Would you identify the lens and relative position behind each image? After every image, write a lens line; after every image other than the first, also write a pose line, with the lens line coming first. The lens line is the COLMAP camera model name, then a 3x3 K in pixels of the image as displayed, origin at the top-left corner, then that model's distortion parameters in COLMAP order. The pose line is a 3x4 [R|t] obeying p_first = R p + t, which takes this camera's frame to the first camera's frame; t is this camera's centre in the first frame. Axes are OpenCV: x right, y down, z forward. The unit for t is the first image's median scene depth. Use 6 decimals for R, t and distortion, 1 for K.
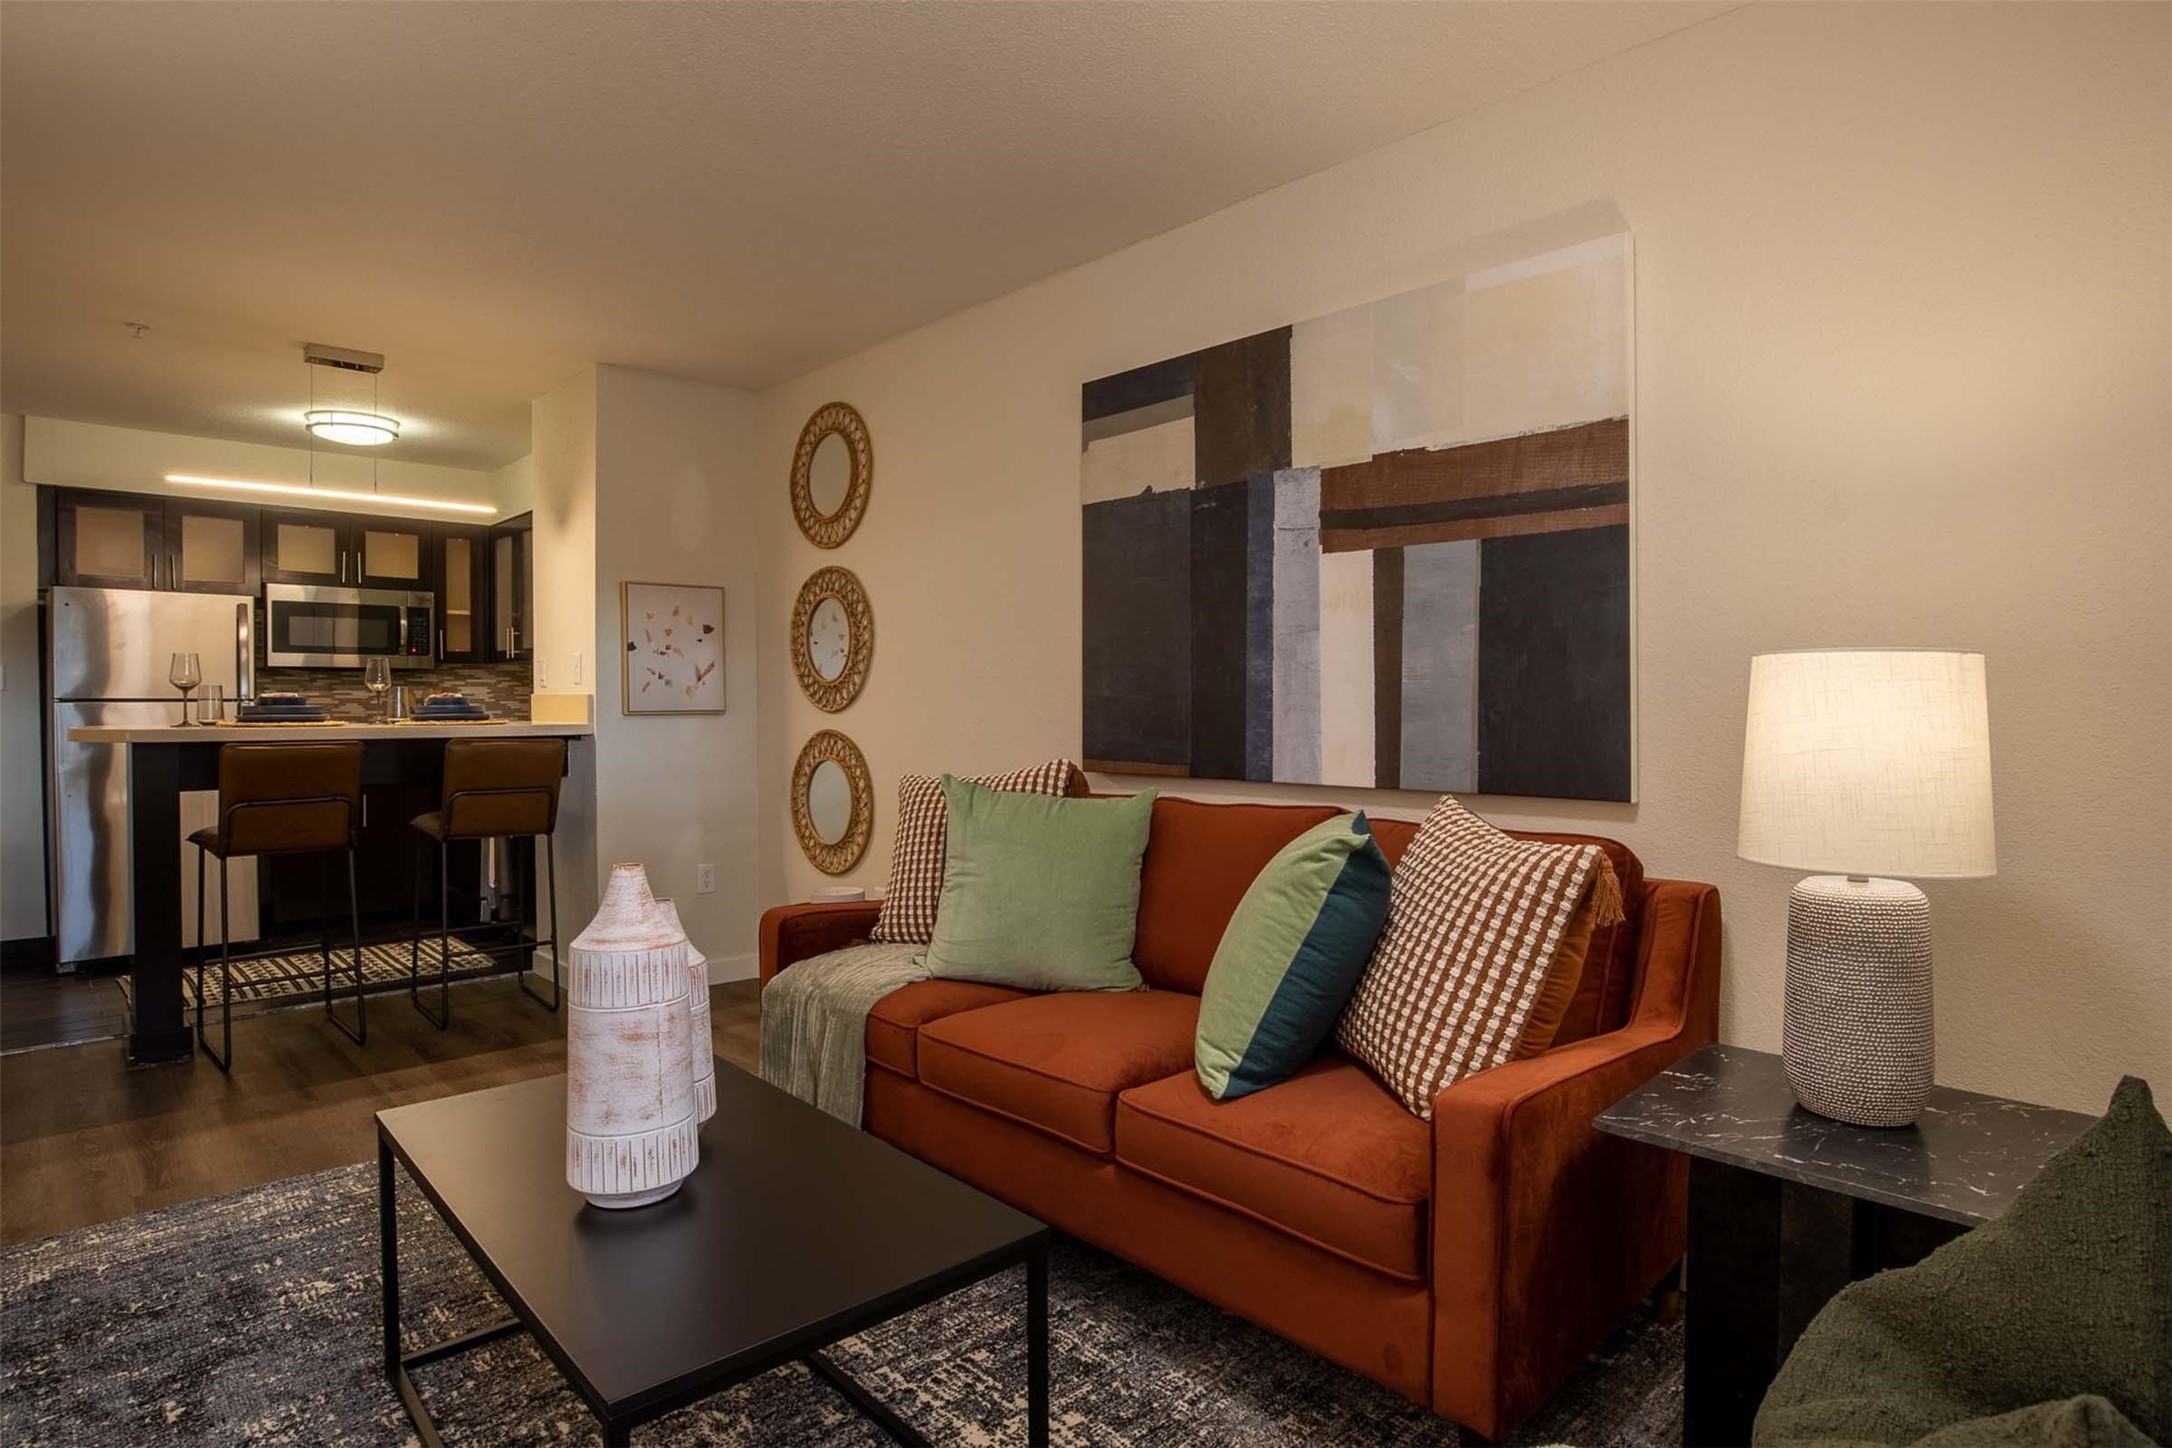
lens RADIAL K [[1157.0, 0, 1086.0], [0, 1157.0, 719.1], [0, 0, 1]] dist [-0.024165, 0.000313]
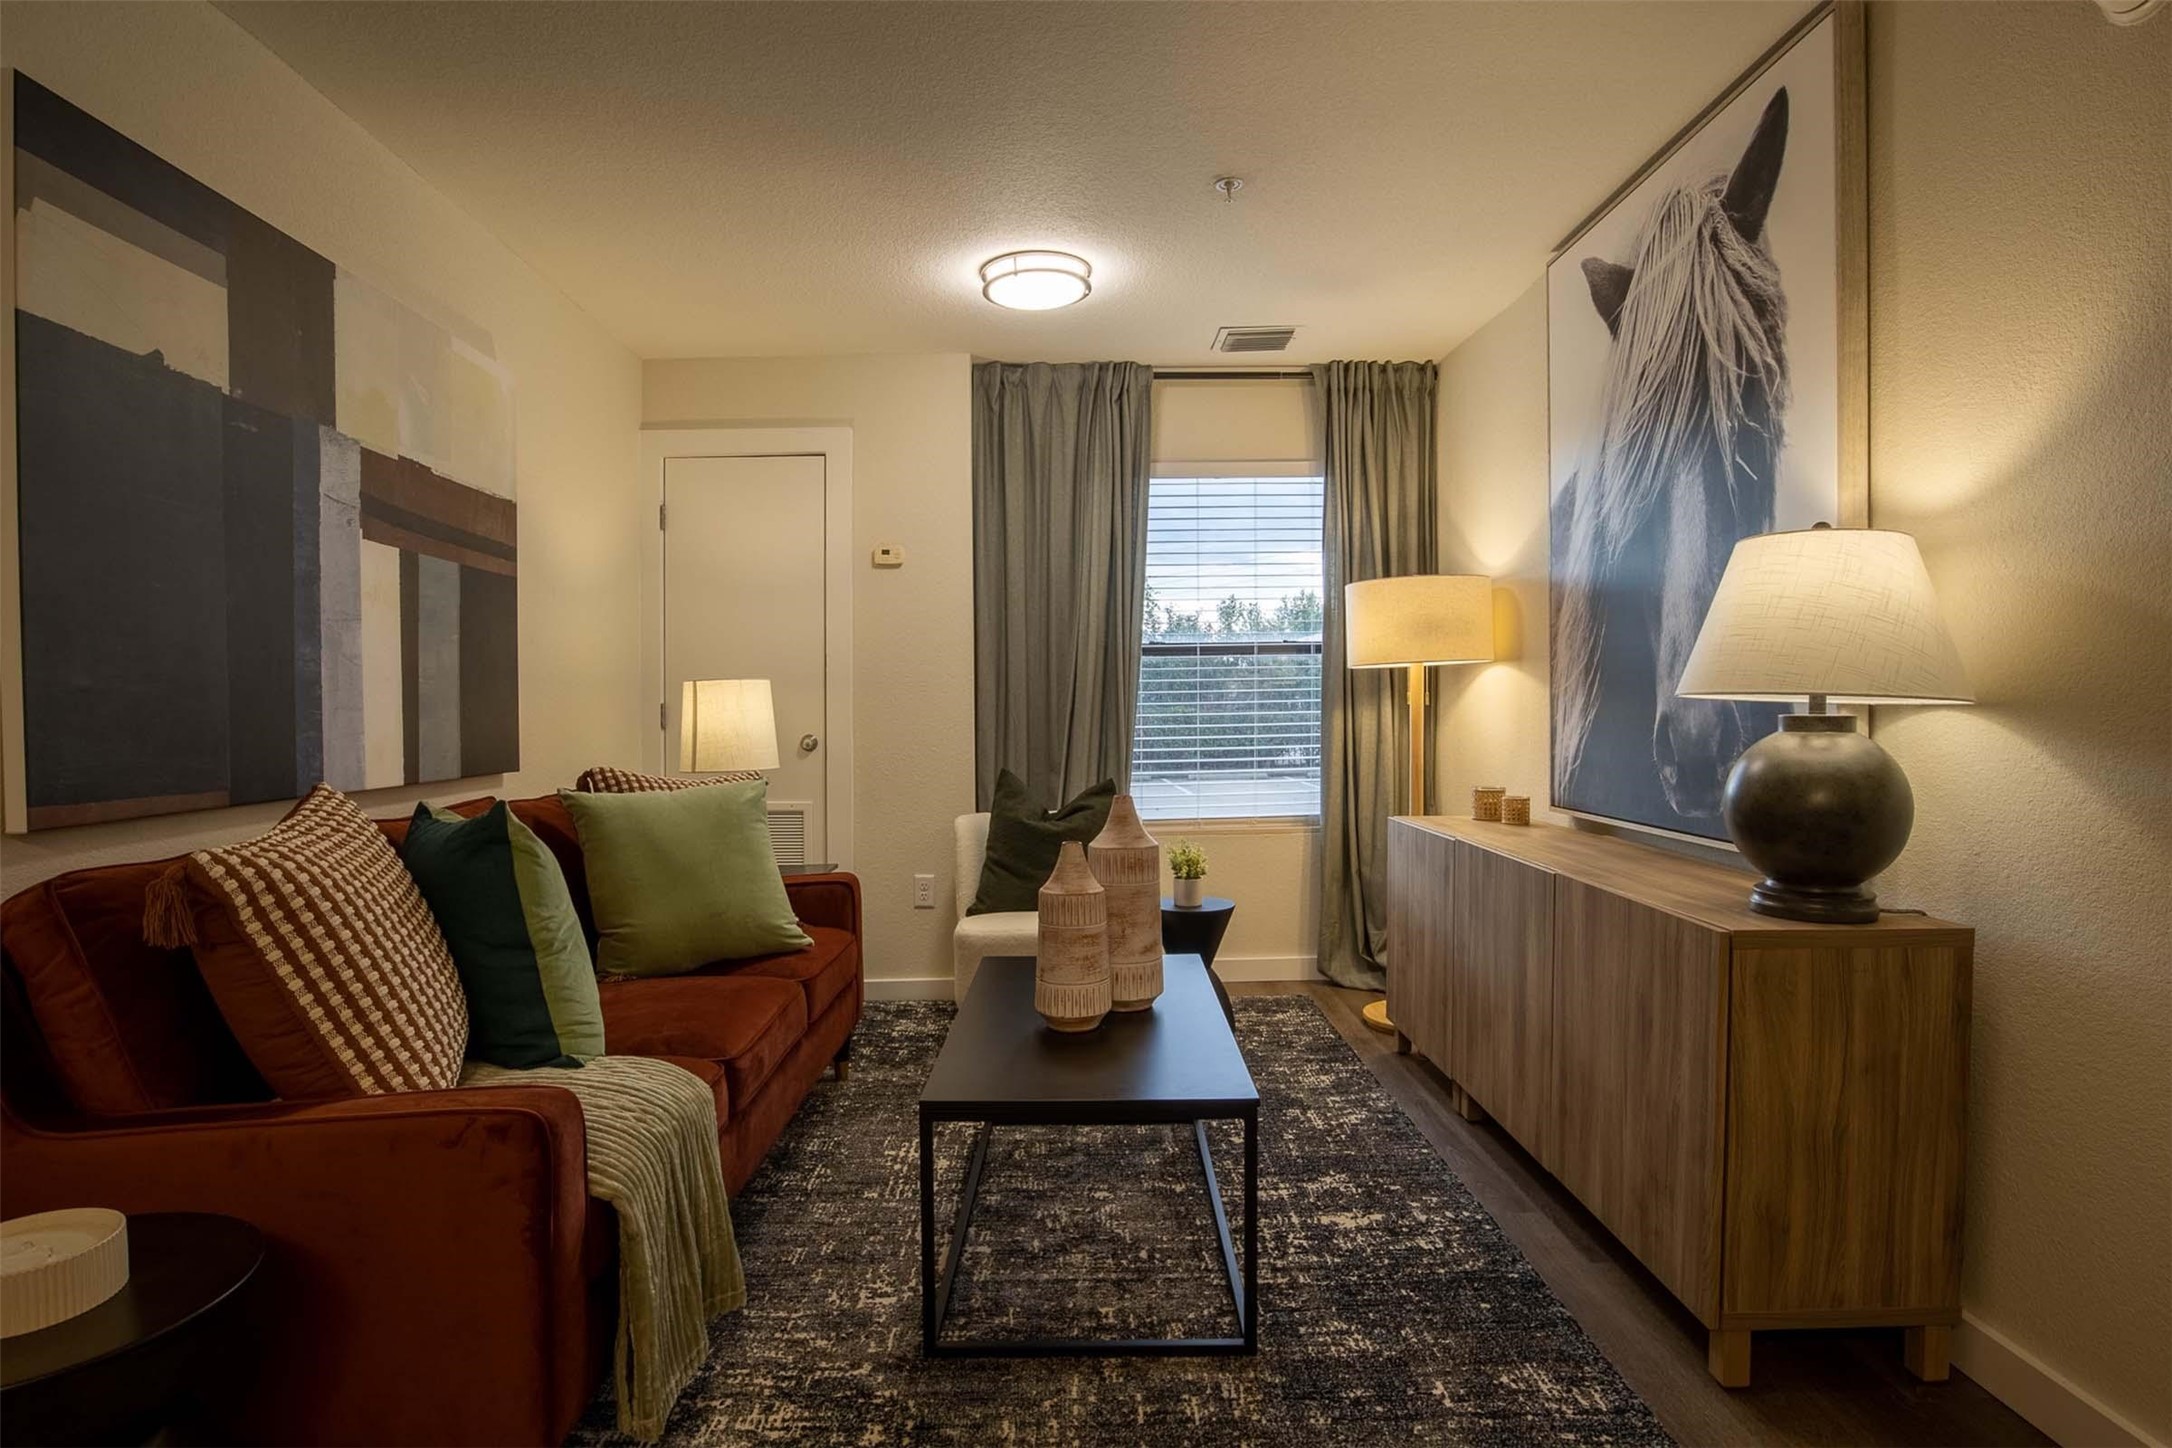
lens RADIAL K [[1104.4, 0, 1084.0], [0, 1104.4, 718.6], [0, 0, 1]] dist [-0.057791, 0.021564]
pose [[-0.731792, -0.004696, 0.681511, -0.792652], [0.014284, 0.999651, 0.022226, -0.010821], [-0.681378, 0.025999, -0.731470, 1.228196]]
